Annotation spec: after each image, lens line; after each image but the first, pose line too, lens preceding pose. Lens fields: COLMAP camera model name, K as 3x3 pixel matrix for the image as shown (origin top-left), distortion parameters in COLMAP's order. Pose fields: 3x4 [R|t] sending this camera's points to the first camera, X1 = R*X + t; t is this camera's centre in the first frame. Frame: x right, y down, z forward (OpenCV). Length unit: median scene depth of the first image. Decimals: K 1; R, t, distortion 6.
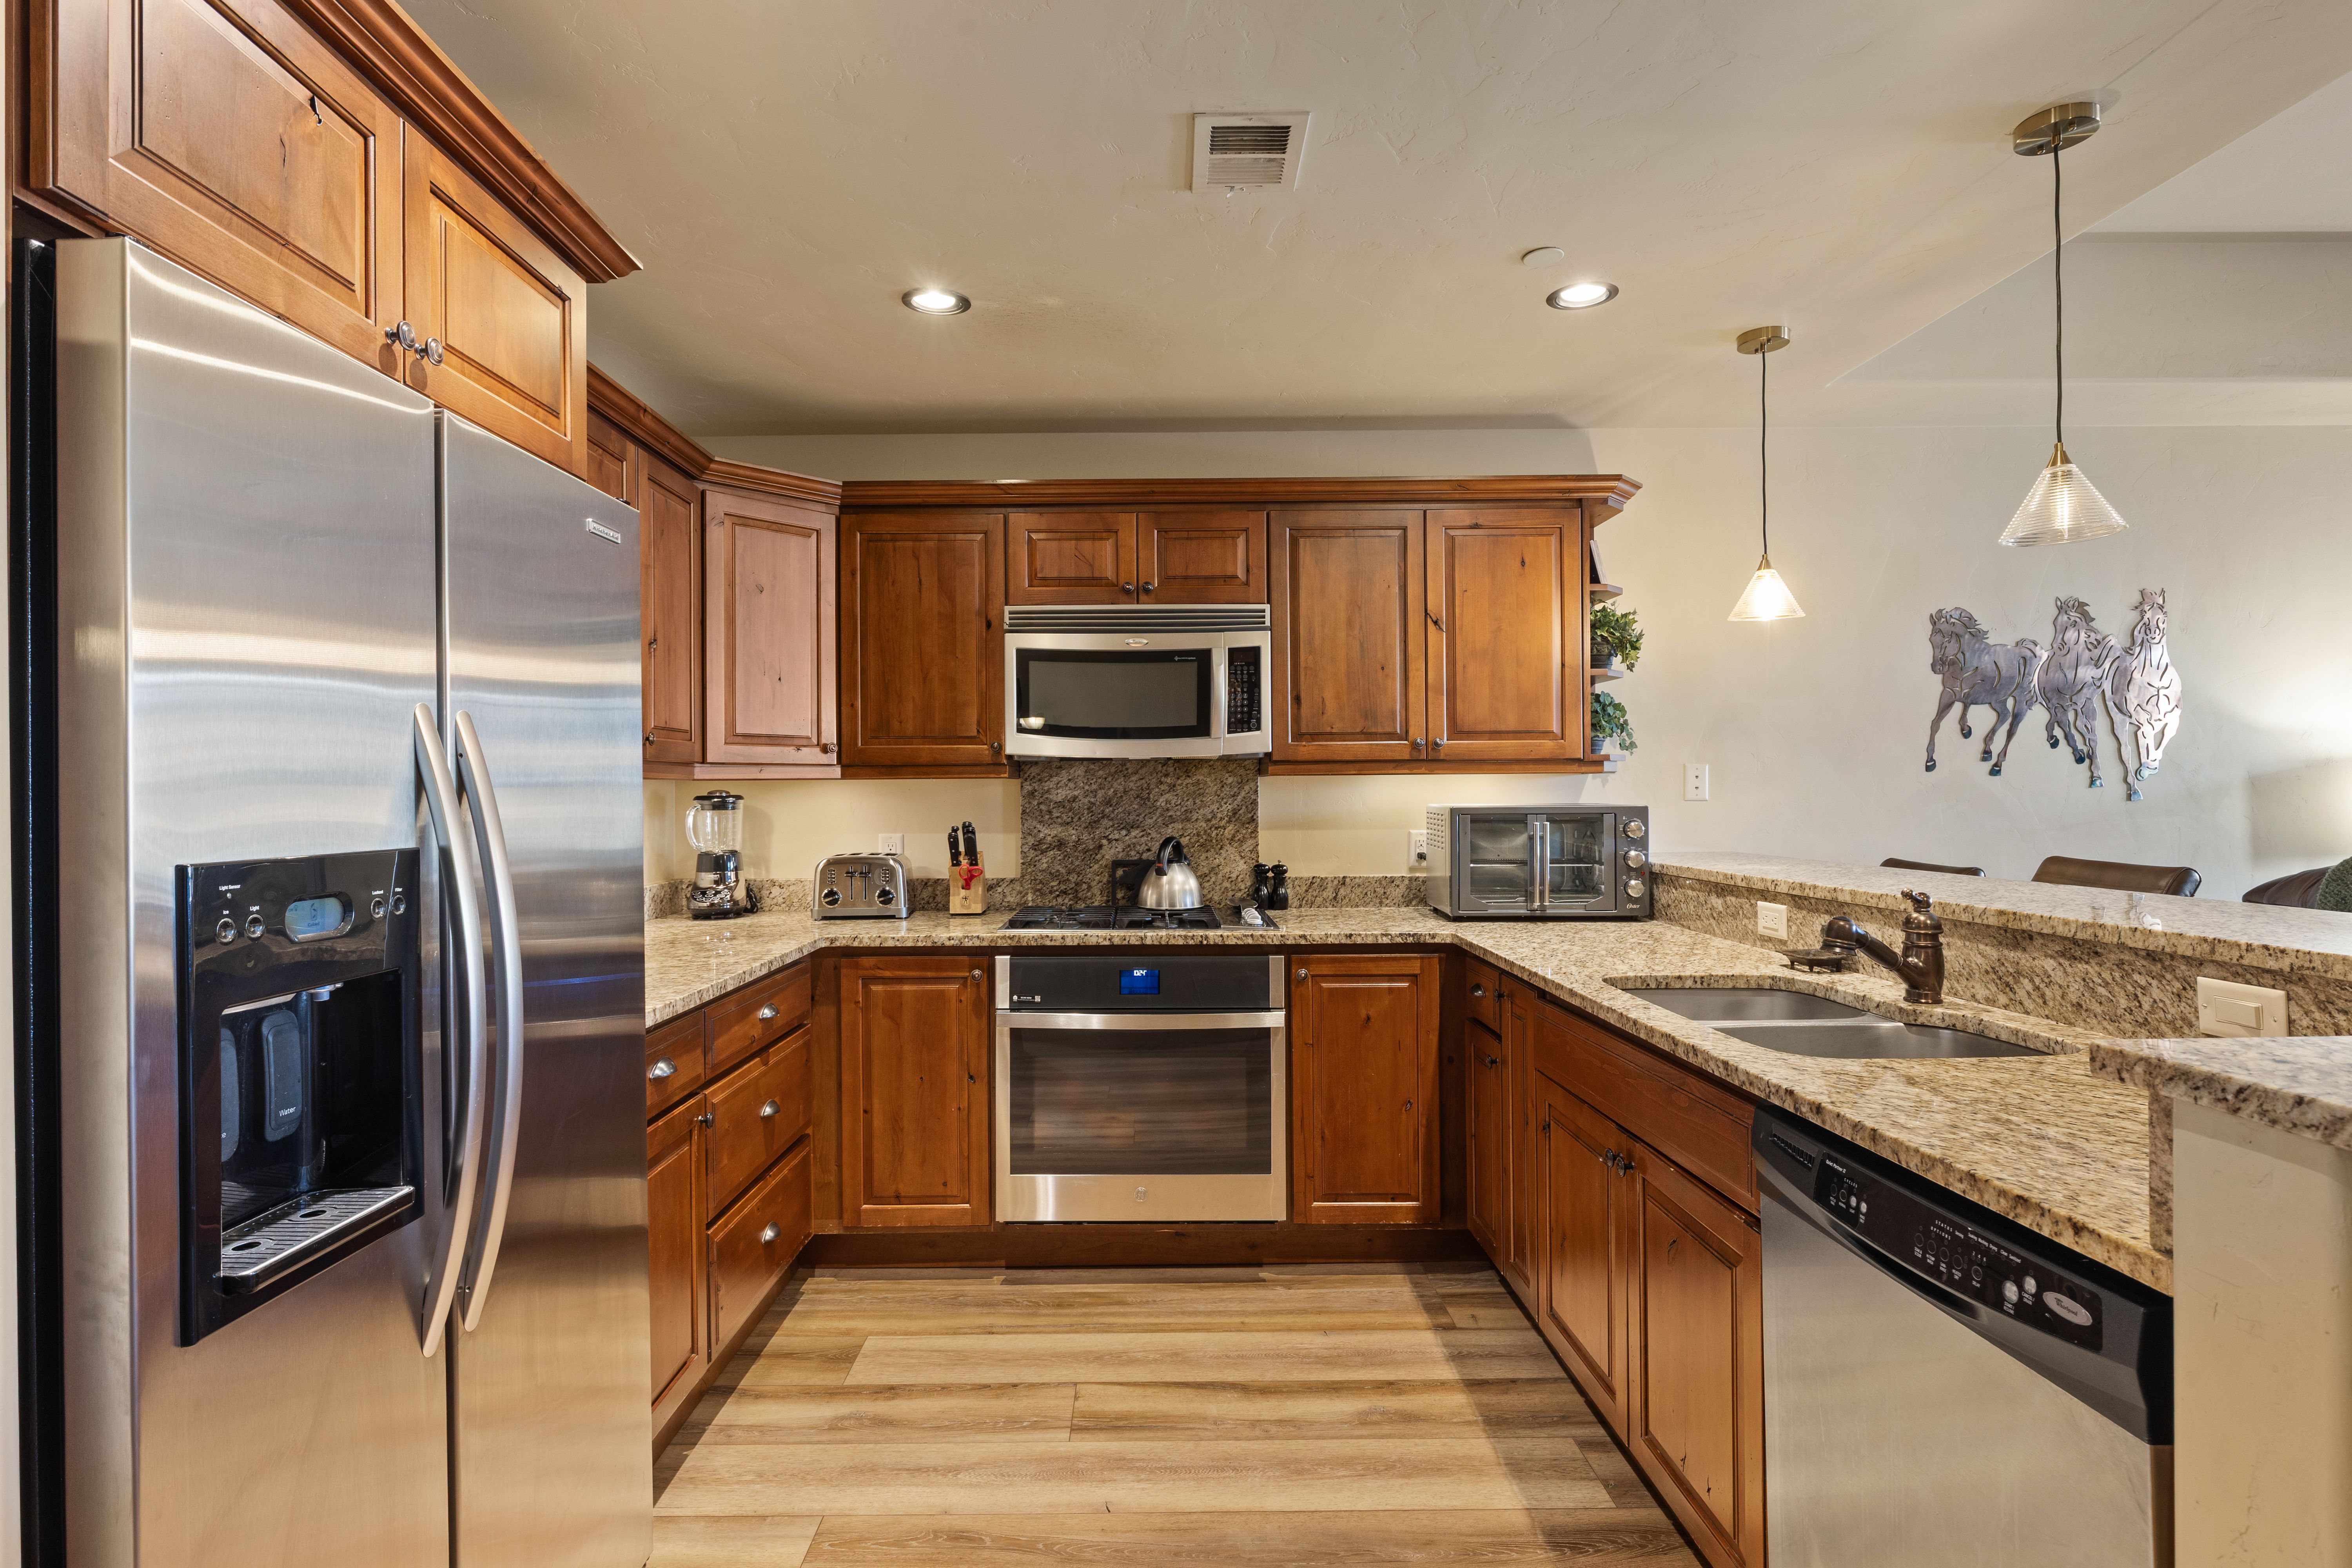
lens RADIAL K [[1155.0, 0, 1158.5], [0, 1155.0, 786.8], [0, 0, 1]] dist [-0.003492, 0.000179]
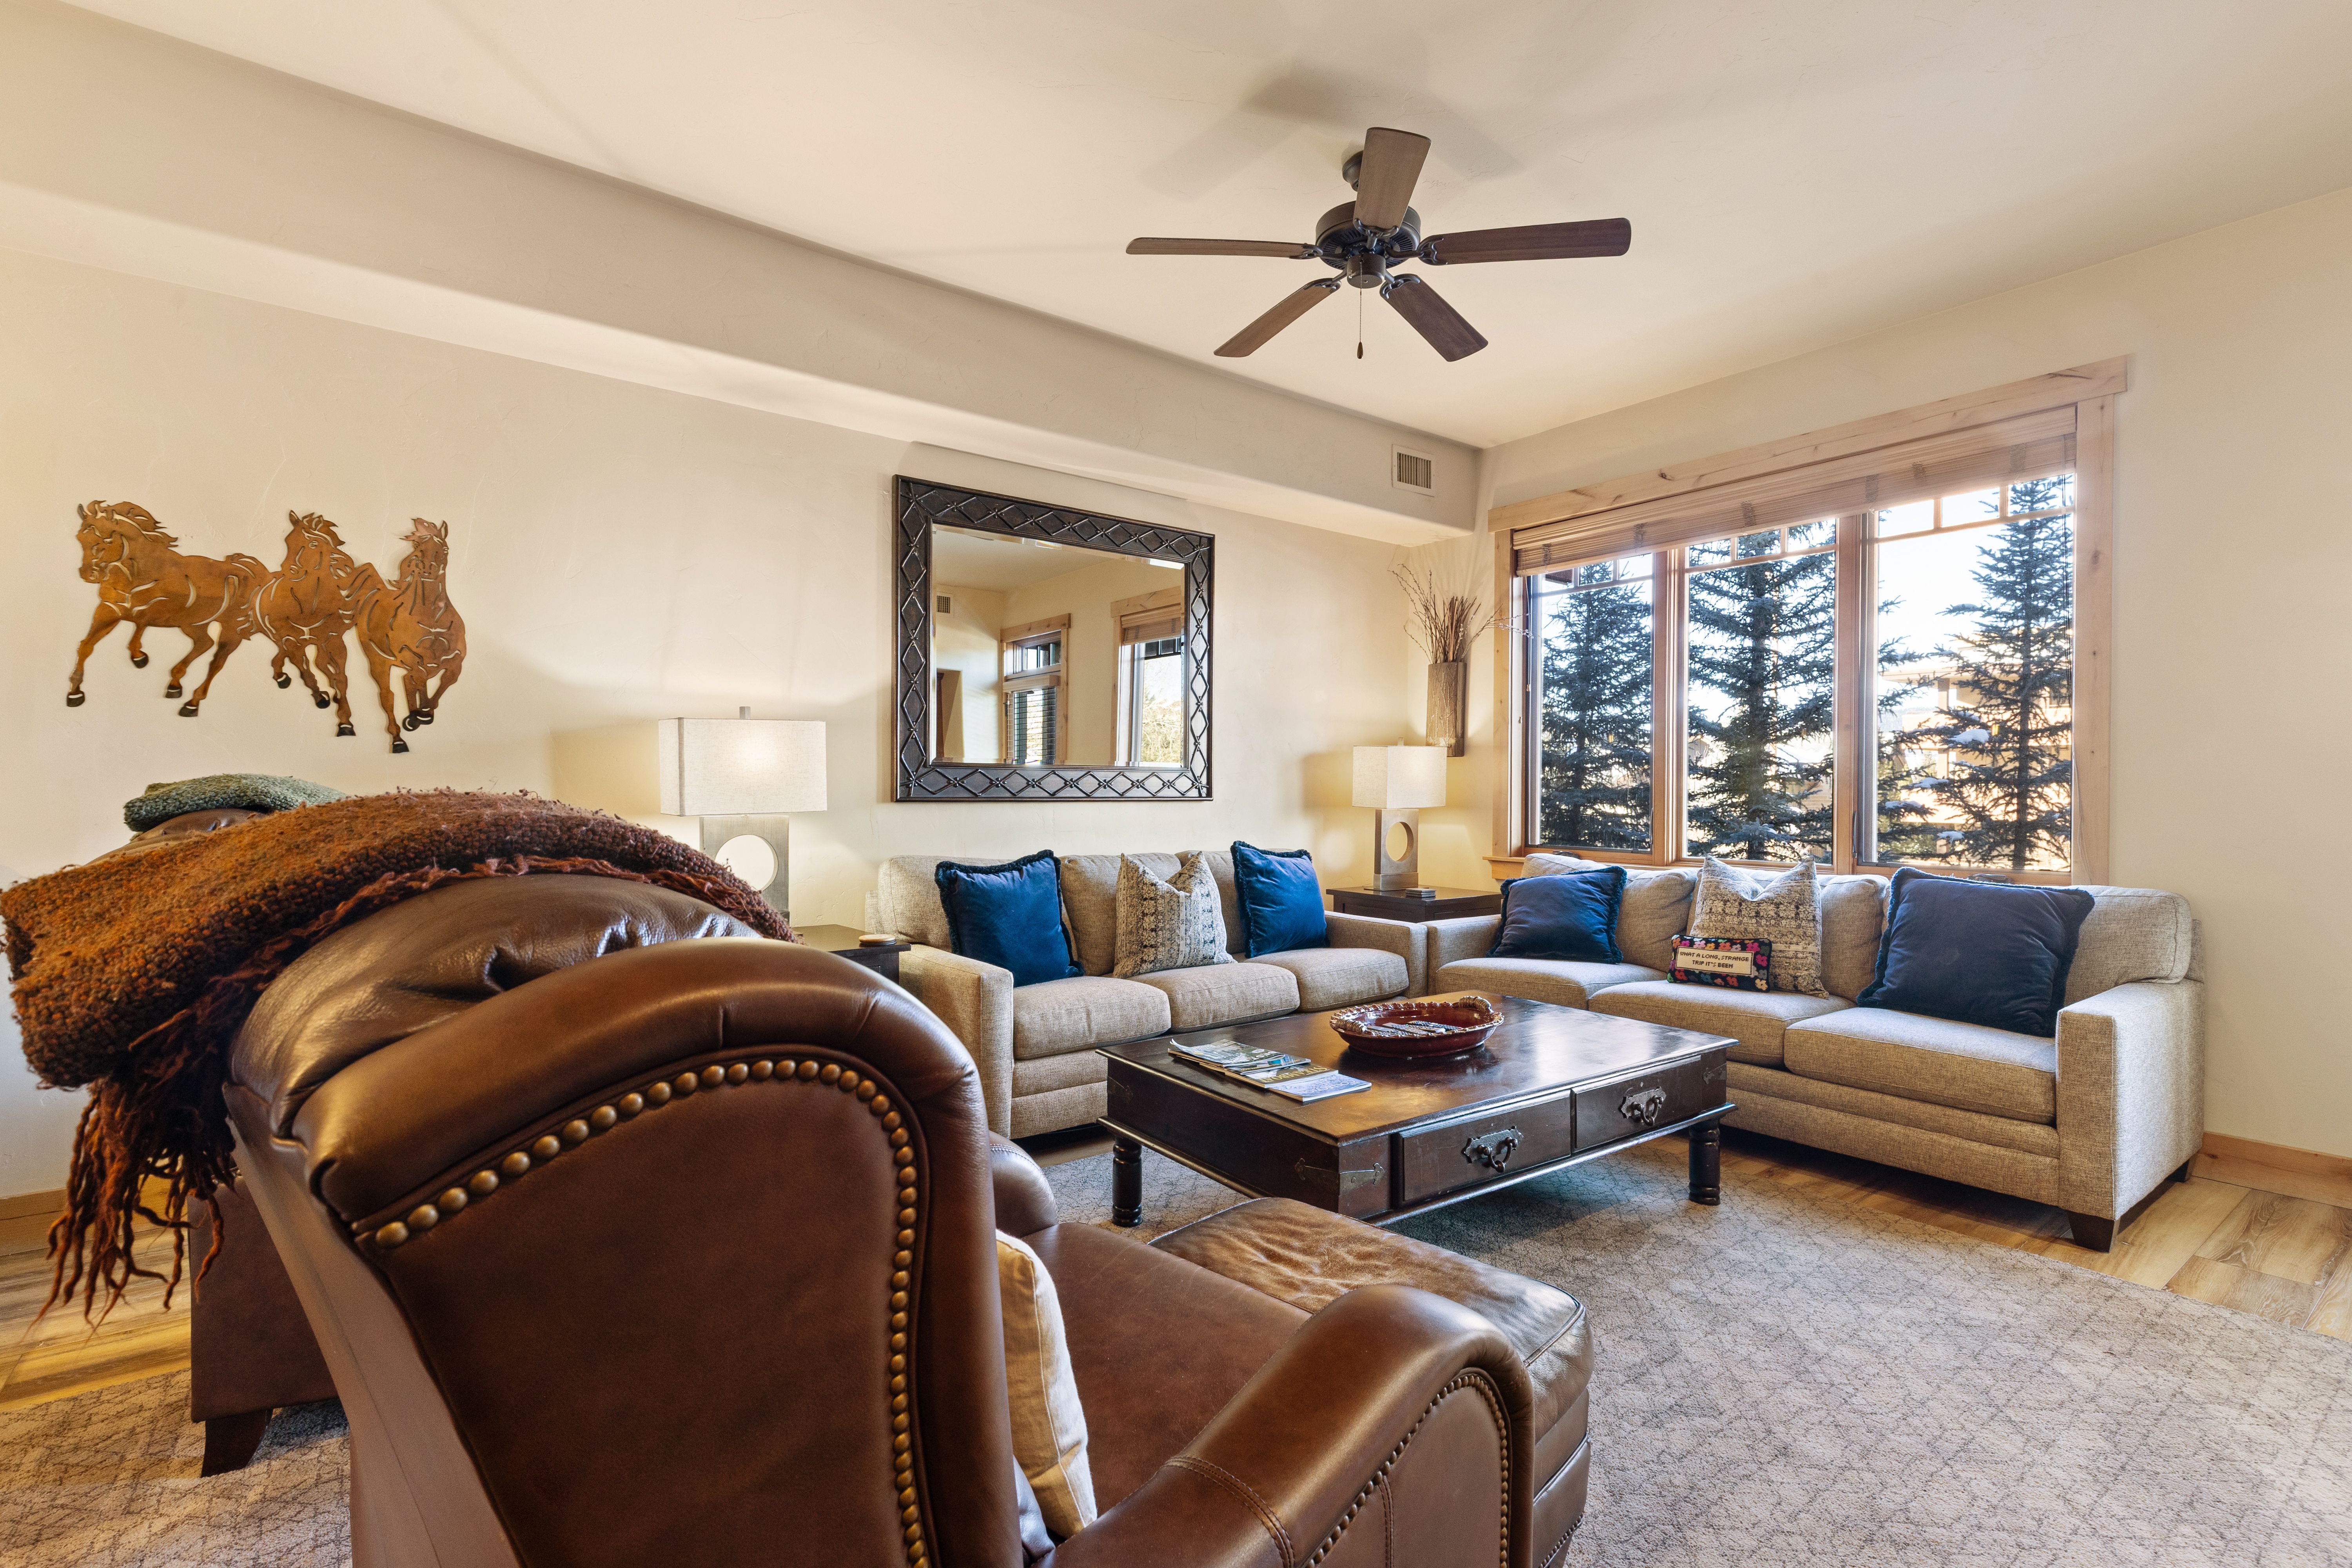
lens RADIAL K [[1074.4, 0, 1180.3], [0, 1074.4, 792.3], [0, 0, 1]] dist [0.004152, -0.001917]
pose [[0.798784, 0.012964, 0.601478, 0.911773], [-0.015051, 0.999886, -0.001562, 0.038124], [-0.601429, -0.007805, 0.798888, -0.032289]]
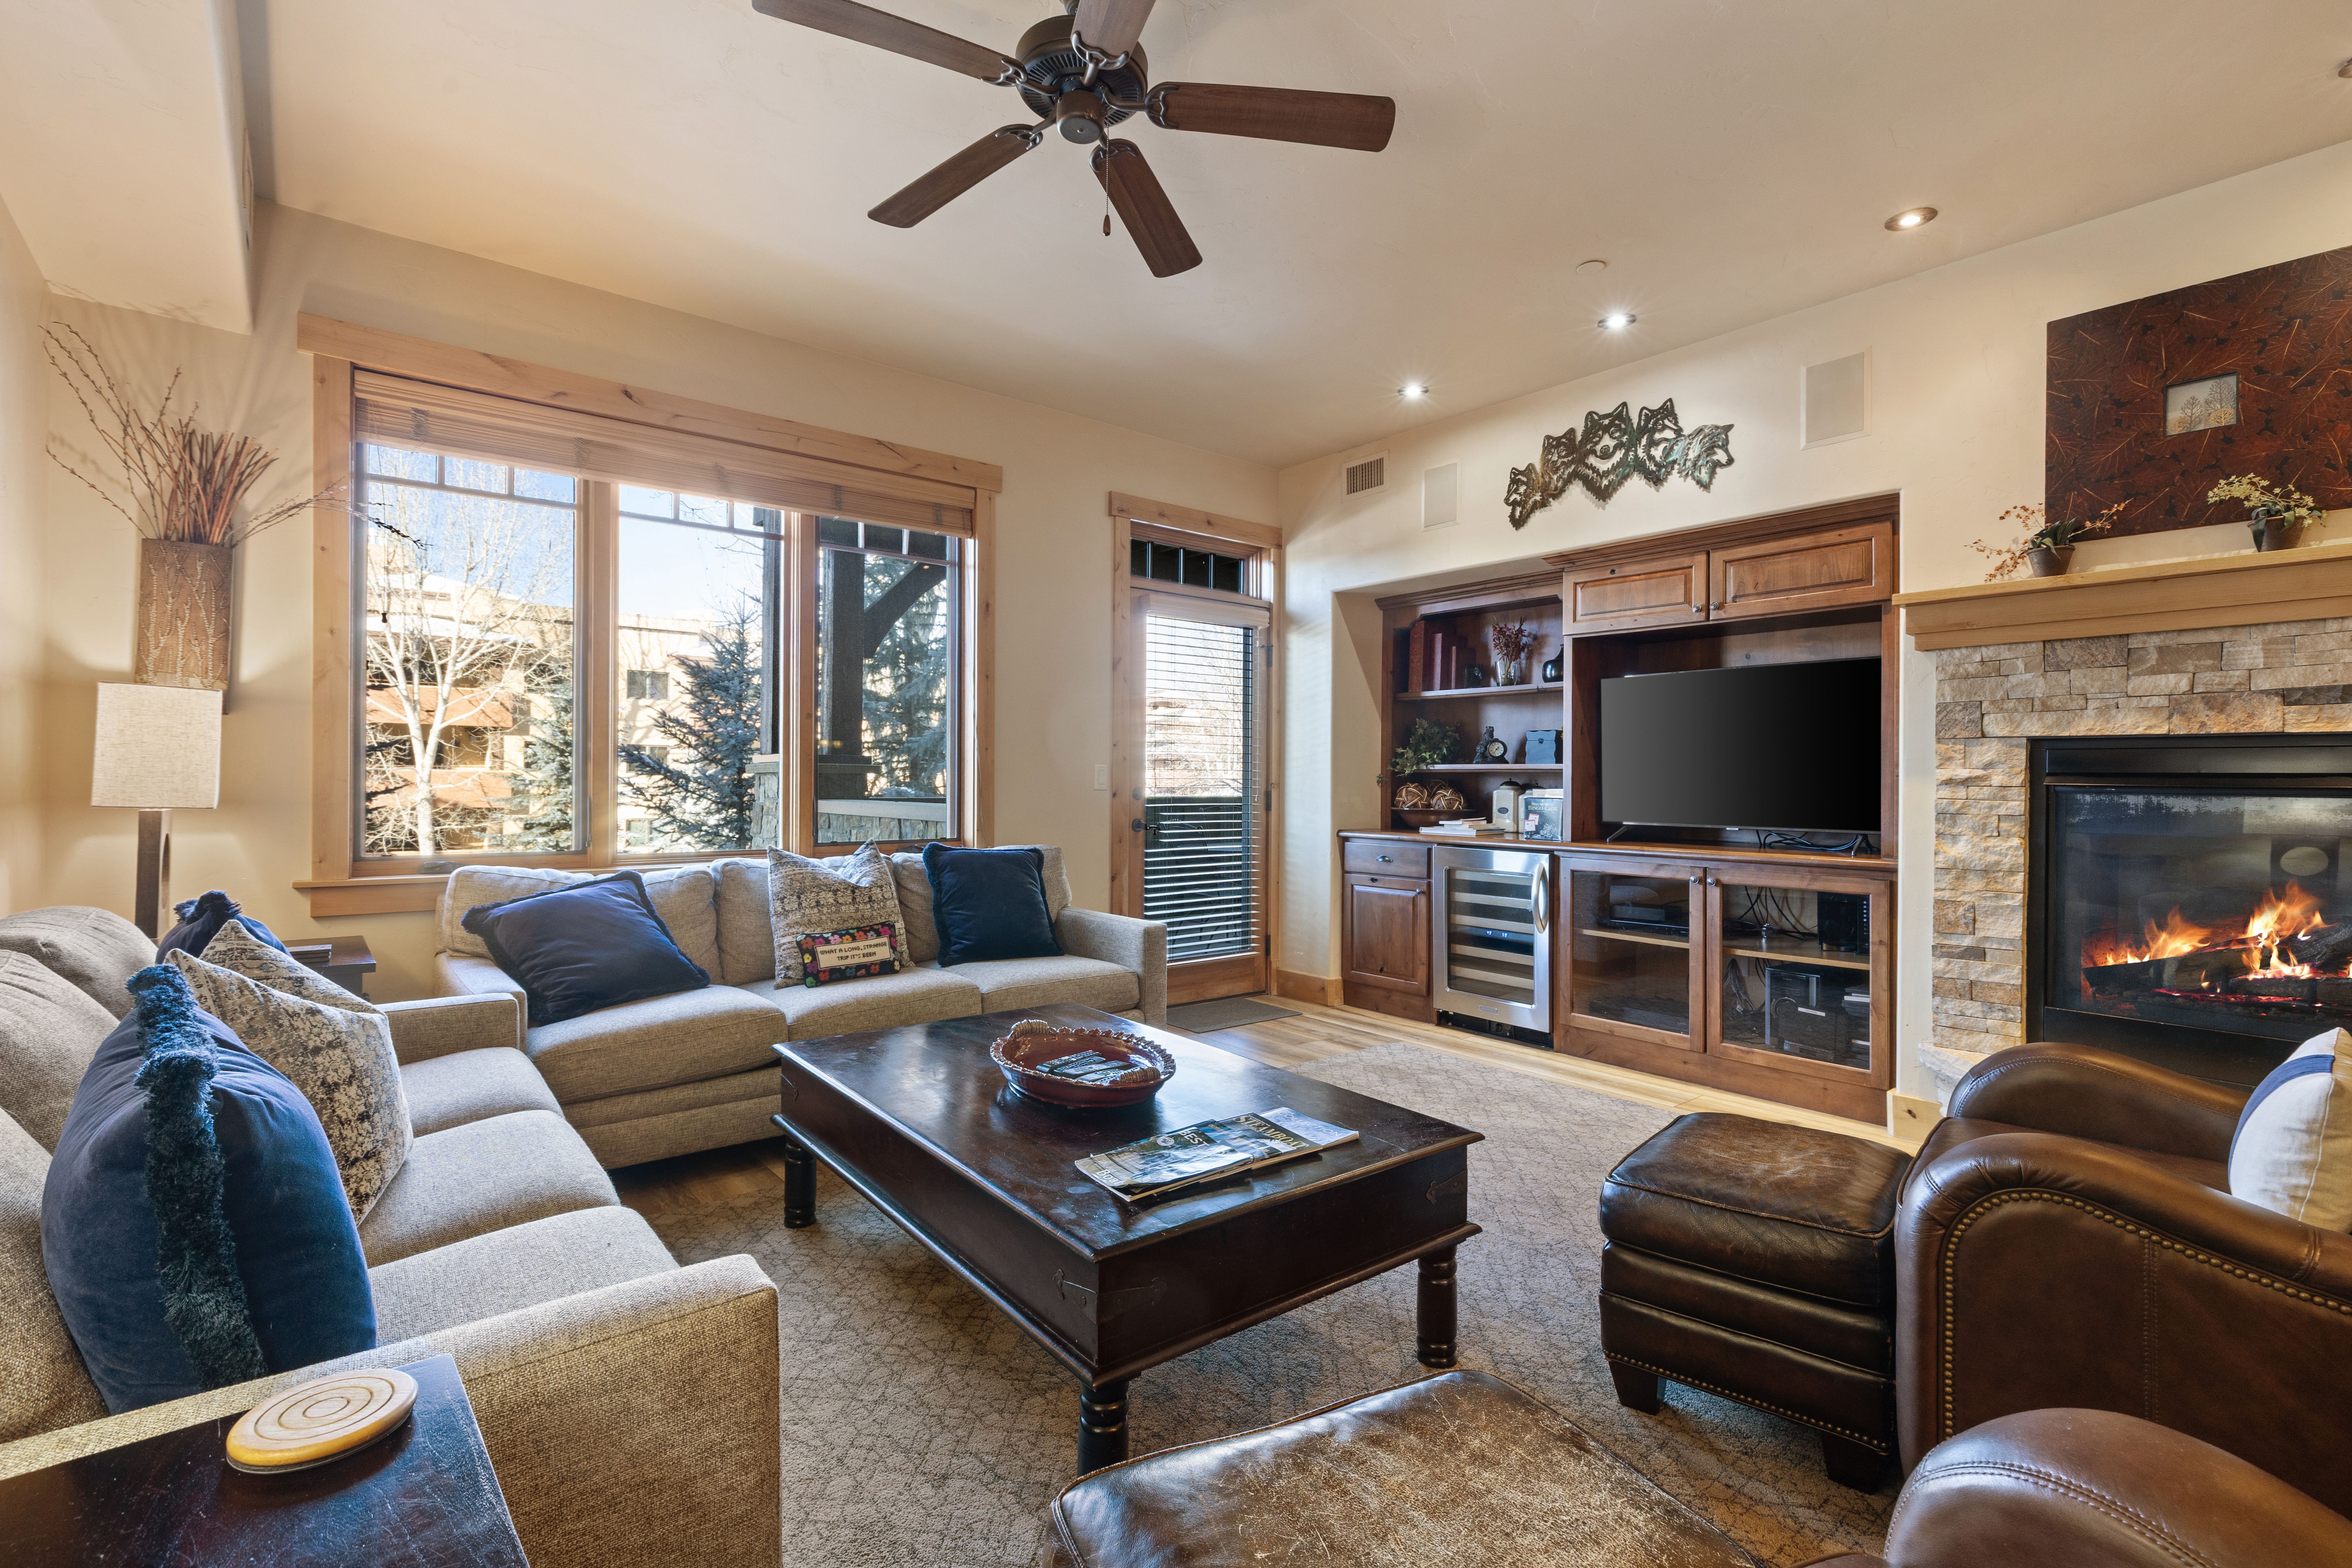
lens RADIAL K [[1074.4, 0, 1184.9], [0, 1074.4, 774.9], [0, 0, 1]] dist [0.004152, -0.001917]
pose [[-0.630288, 0.003124, 0.776355, 0.973340], [-0.007676, 0.999918, -0.010256, 0.031910], [-0.776324, -0.012423, -0.630212, 0.933509]]
